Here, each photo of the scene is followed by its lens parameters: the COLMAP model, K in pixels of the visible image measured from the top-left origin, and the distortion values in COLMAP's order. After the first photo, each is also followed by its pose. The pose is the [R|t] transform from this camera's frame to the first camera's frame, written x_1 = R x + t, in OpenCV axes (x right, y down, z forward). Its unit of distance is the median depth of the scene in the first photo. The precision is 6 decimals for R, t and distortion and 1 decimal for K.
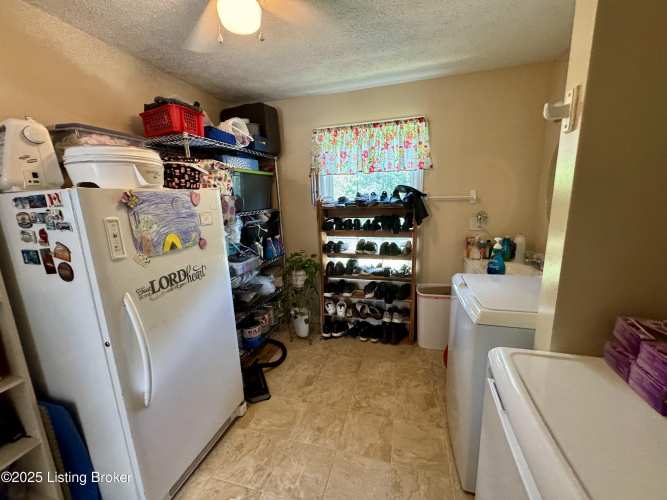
lens RADIAL K [[267.4, 0, 329.3], [0, 267.4, 248.9], [0, 0, 1]] dist [0.001494, 0.000081]
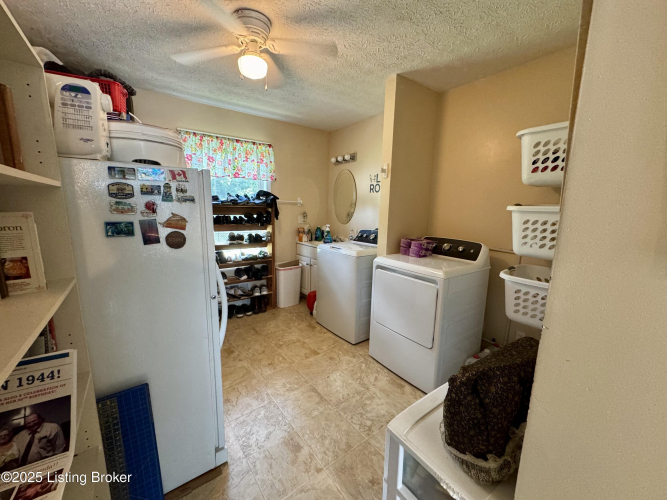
lens RADIAL K [[265.6, 0, 332.1], [0, 265.6, 249.5], [0, 0, 1]] dist [-0.001928, 0.000068]
pose [[0.604771, -0.081350, 0.792234, -0.602292], [0.108578, 0.993903, 0.019172, 0.071653], [-0.788963, 0.074425, 0.609916, -0.078979]]
